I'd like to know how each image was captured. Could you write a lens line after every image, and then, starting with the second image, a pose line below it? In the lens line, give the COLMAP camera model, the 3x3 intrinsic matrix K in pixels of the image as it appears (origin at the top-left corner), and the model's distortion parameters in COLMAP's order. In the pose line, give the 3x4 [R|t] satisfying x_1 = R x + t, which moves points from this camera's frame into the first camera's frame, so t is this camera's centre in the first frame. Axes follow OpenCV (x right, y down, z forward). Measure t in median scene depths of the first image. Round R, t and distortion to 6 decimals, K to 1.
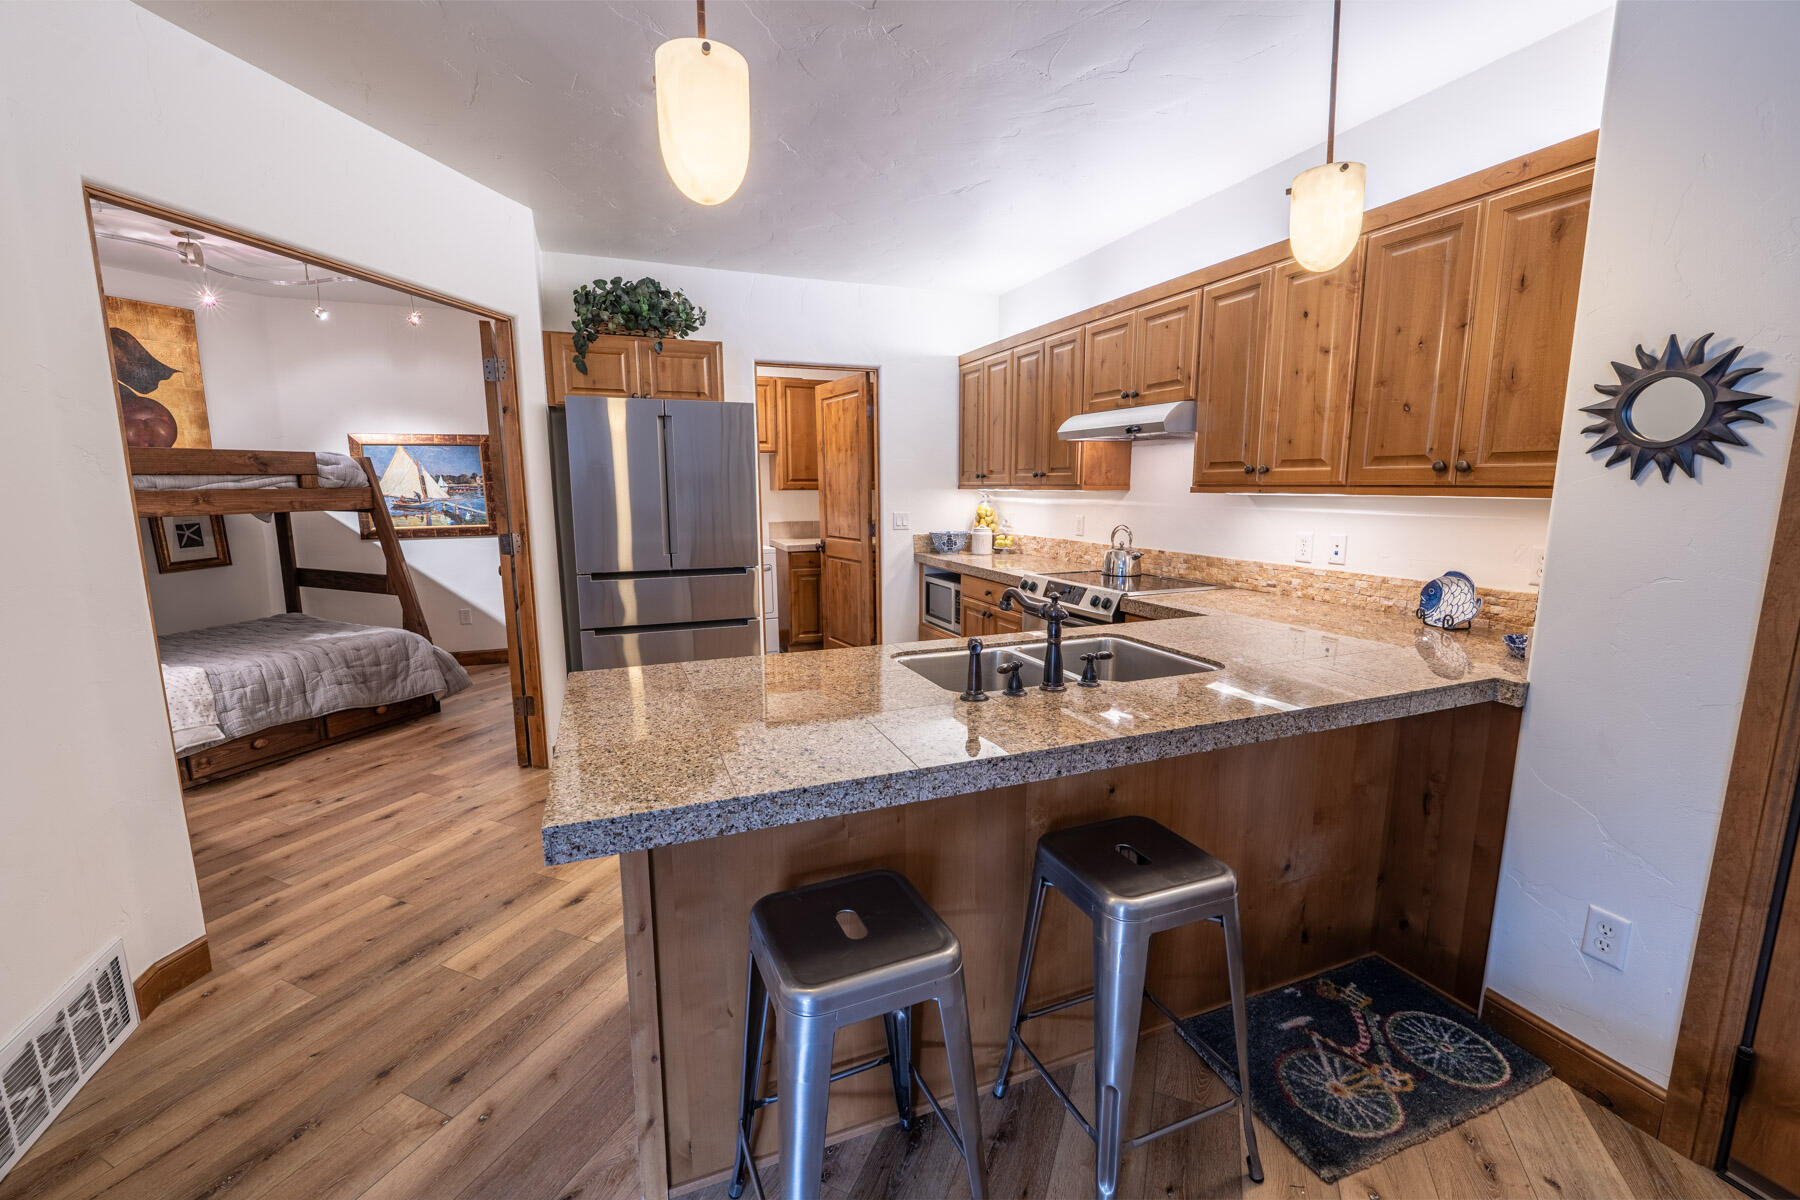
lens RADIAL K [[730.9, 0, 885.8], [0, 730.9, 601.9], [0, 0, 1]] dist [-0.005566, -0.005116]
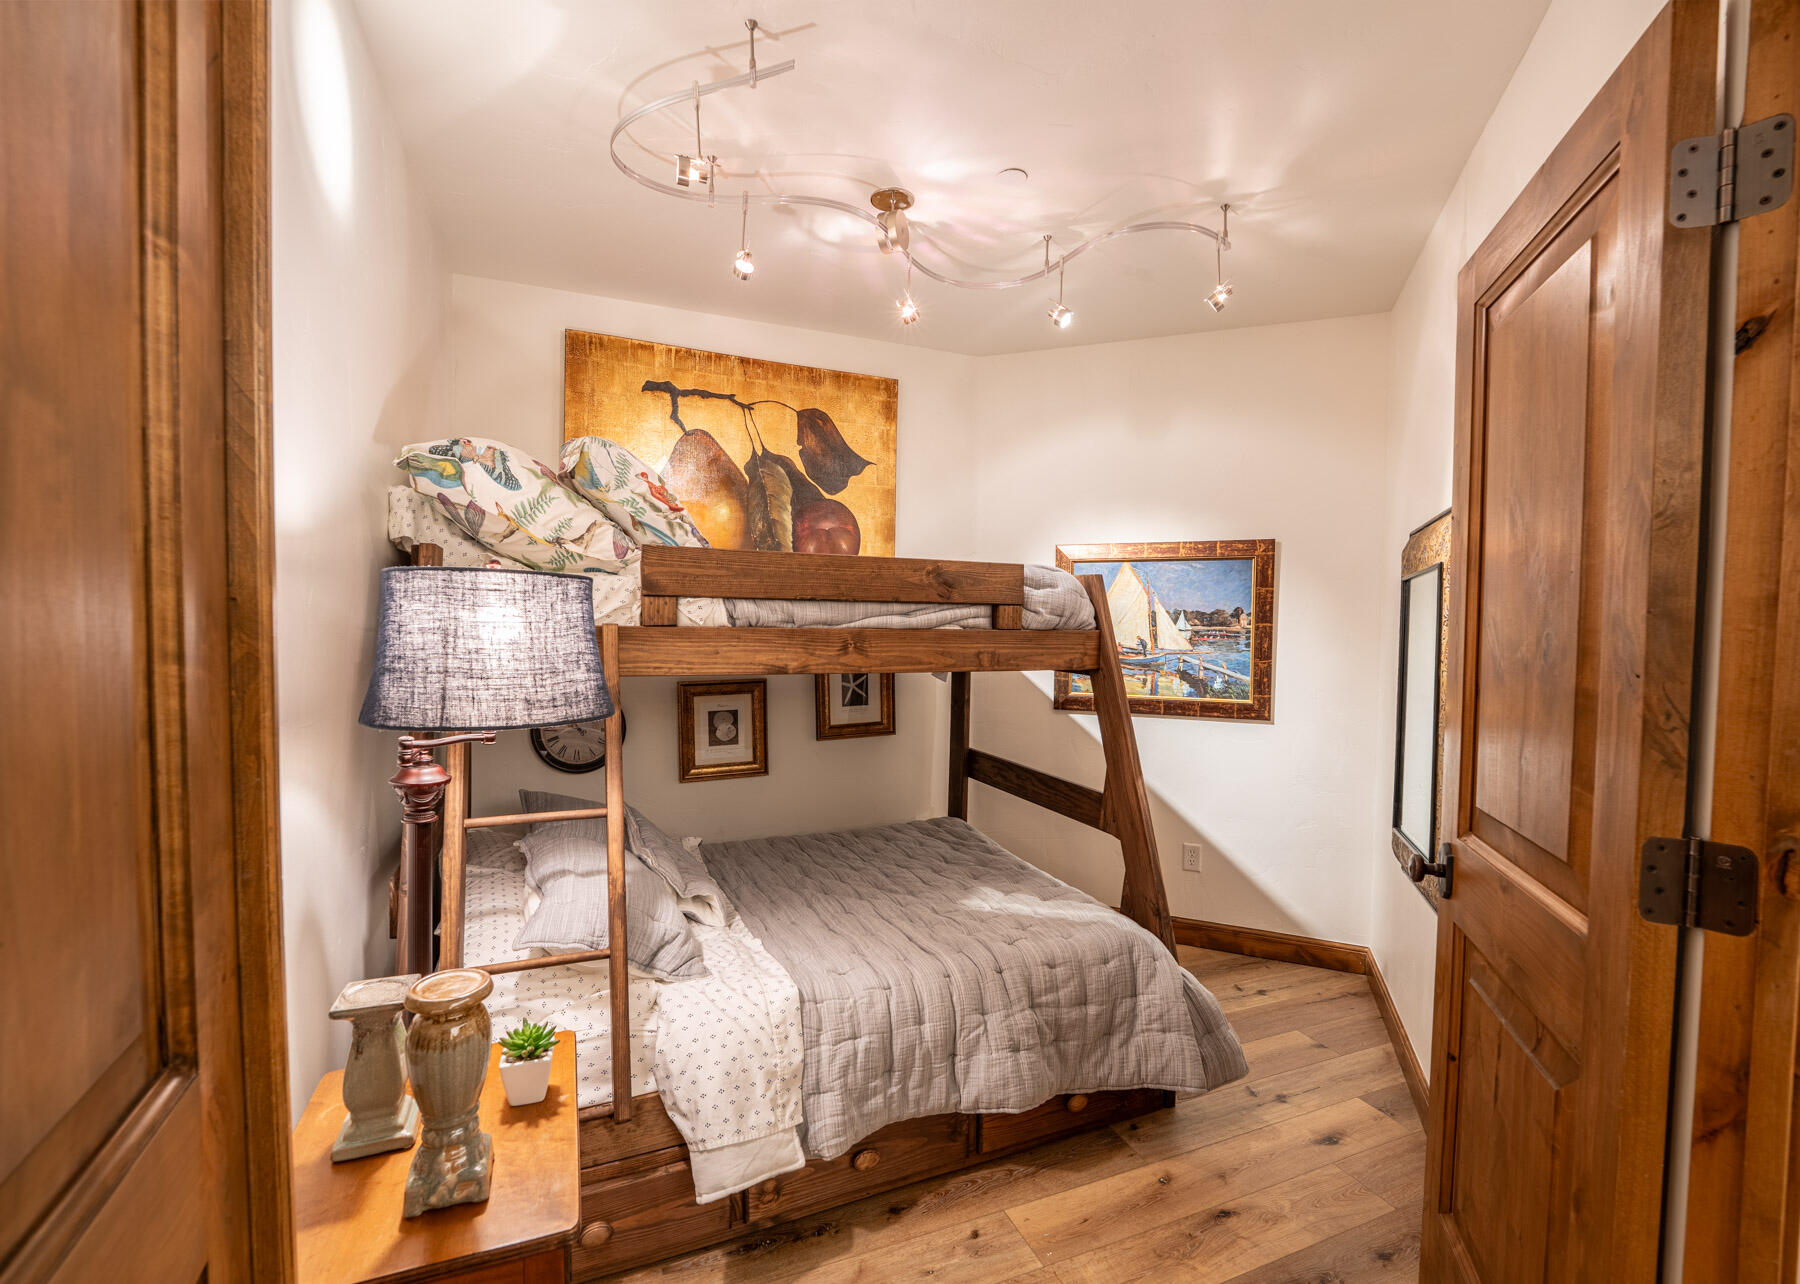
lens RADIAL K [[789.3, 0, 900.0], [0, 789.3, 648.9], [0, 0, 1]] dist [-0.003916, -0.000135]
pose [[0.720697, 0.040666, -0.692057, -0.449985], [-0.130579, 0.988372, -0.077905, -0.087039], [0.680842, 0.146514, 0.717627, 0.532894]]
